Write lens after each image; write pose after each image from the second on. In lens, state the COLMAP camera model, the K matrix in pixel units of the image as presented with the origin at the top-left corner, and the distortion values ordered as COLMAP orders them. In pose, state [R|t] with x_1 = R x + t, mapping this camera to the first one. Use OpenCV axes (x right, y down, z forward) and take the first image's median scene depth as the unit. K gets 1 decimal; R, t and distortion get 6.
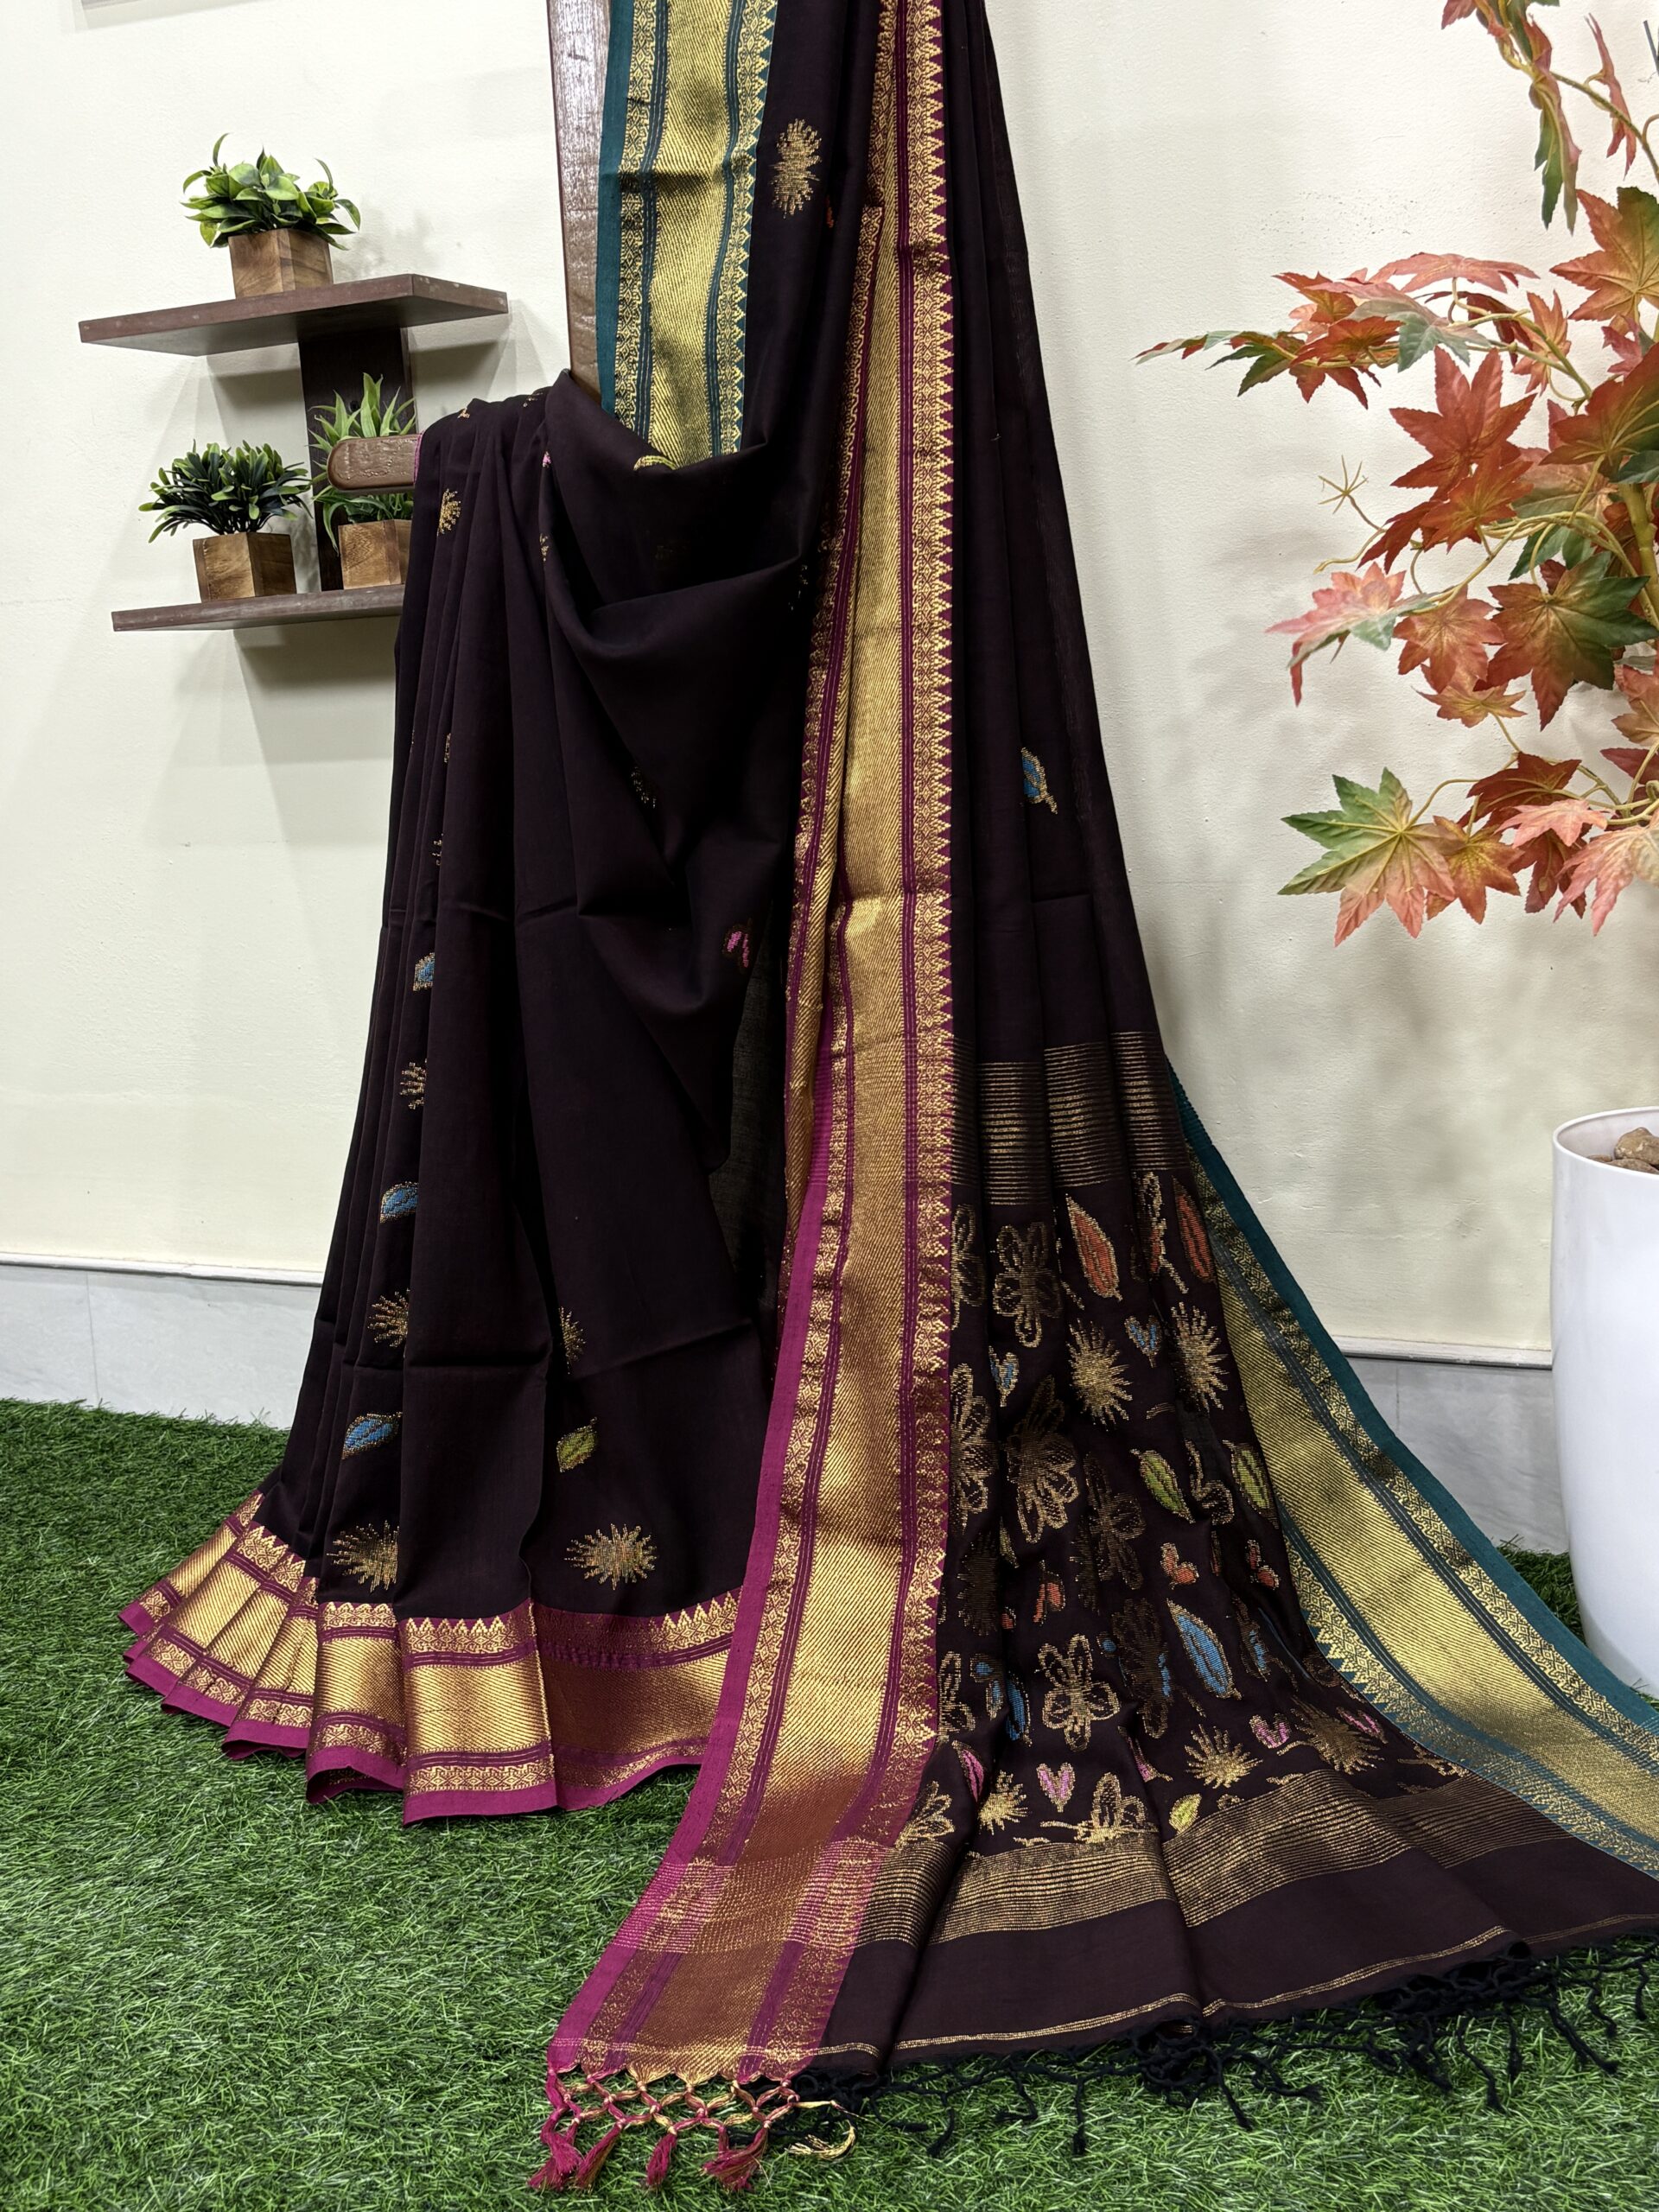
lens RADIAL K [[2194.1, 0, 829.4], [0, 2194.1, 1130.5], [0, 0, 1]] dist [0.031488, 0.000000]
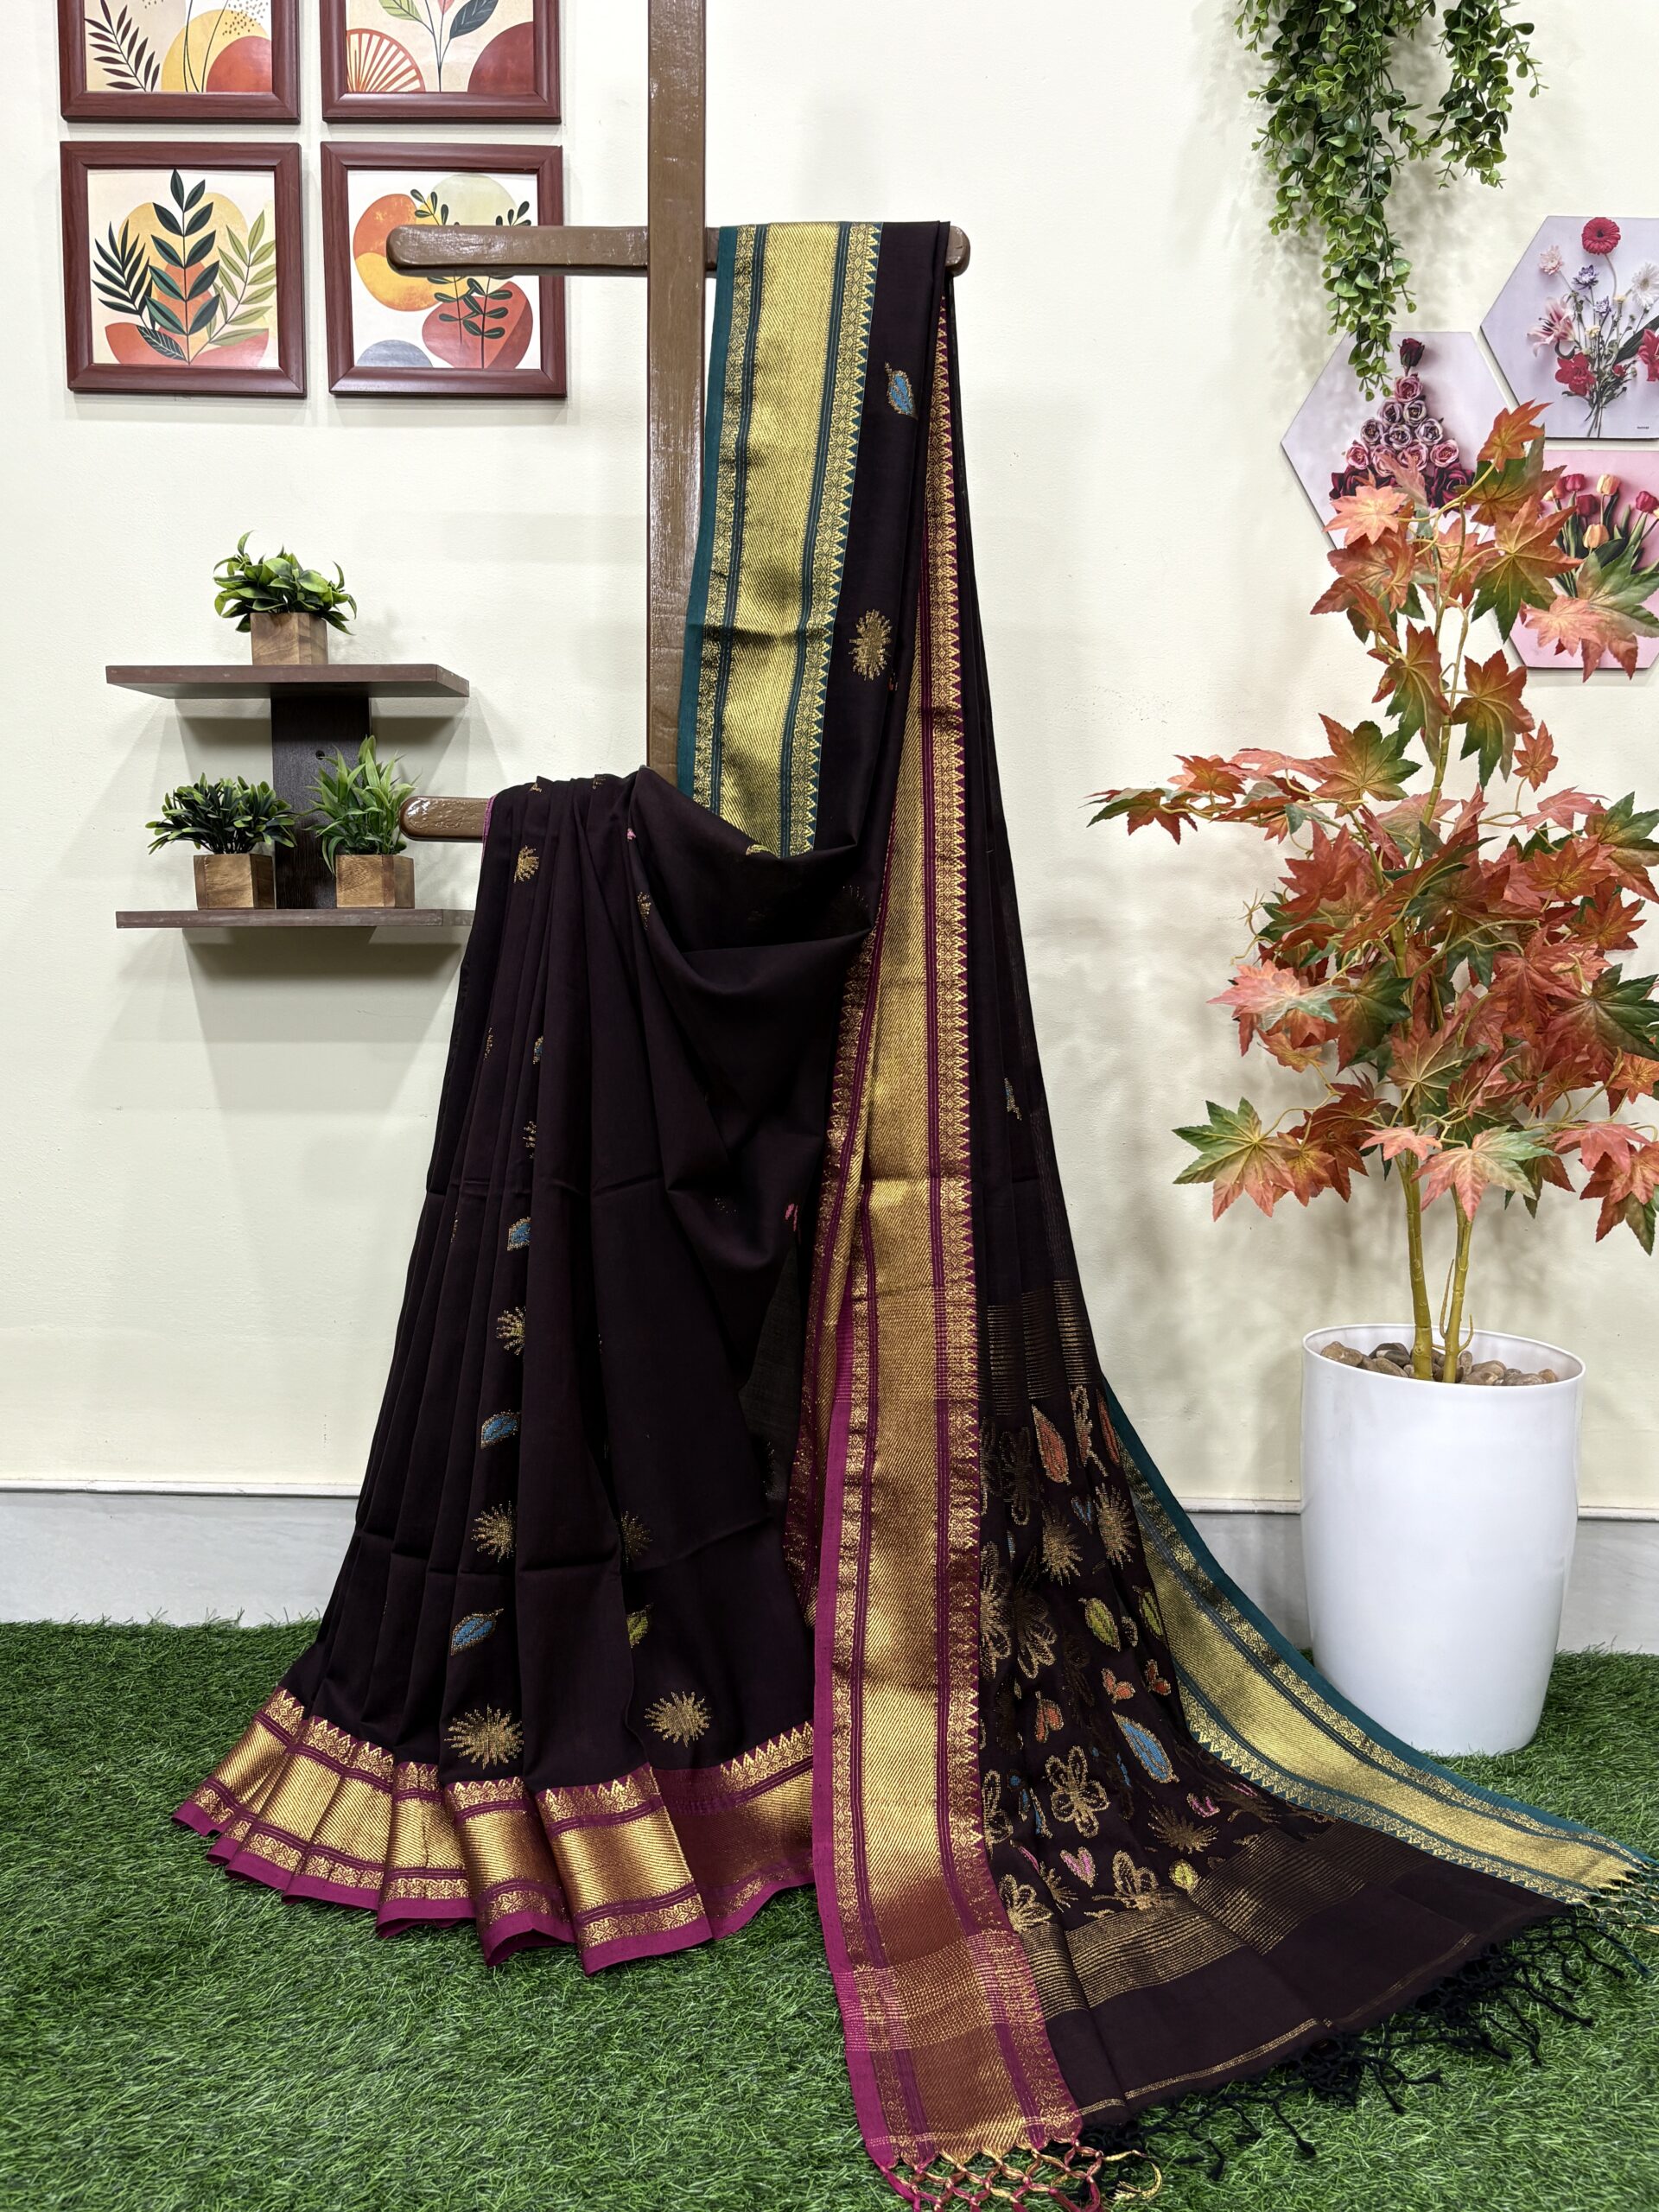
lens RADIAL K [[1716.1, 0, 828.0], [0, 1716.1, 1144.9], [0, 0, 1]] dist [0.035550, -0.024984]
pose [[0.935098, 0.017922, 0.353935, -0.379419], [0.014992, 0.995826, -0.090034, -0.036231], [-0.354071, 0.089497, 0.930926, 0.057943]]
